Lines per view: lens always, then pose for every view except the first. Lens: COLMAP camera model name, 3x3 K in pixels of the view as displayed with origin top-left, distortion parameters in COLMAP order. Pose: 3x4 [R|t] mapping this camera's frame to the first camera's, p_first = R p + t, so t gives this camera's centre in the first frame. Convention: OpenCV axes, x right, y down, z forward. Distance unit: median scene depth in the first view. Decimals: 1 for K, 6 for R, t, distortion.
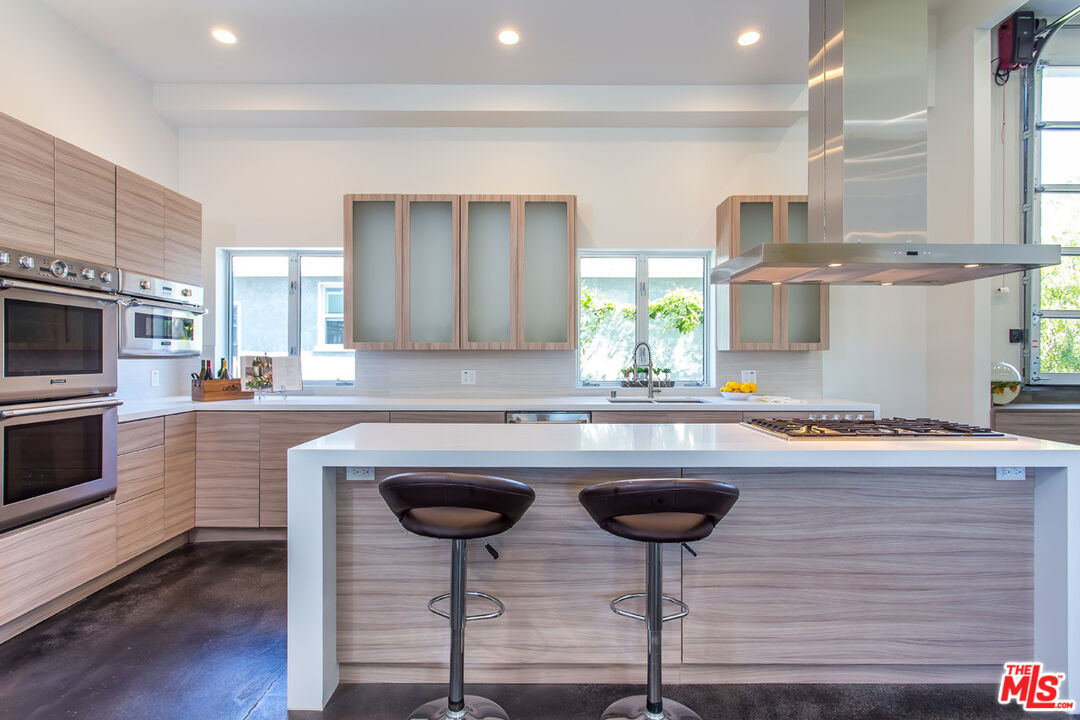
lens RADIAL K [[527.7, 0, 538.7], [0, 527.7, 359.4], [0, 0, 1]] dist [0.012773, 0.000131]
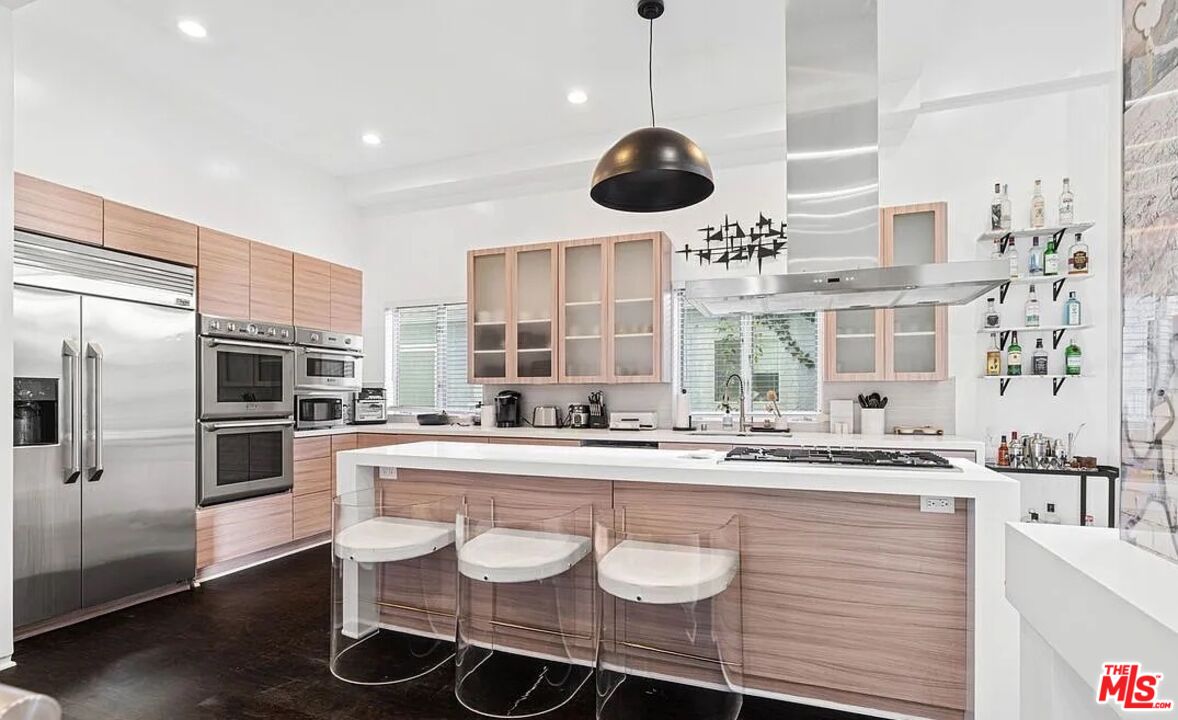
lens RADIAL K [[574.3, 0, 566.4], [0, 574.3, 400.5], [0, 0, 1]] dist [0.011681, 0.000587]
pose [[0.928366, 0.002382, -0.371660, 0.337136], [-0.000658, 0.999988, 0.004766, 0.011595], [0.371667, -0.004180, 0.928357, -0.104075]]
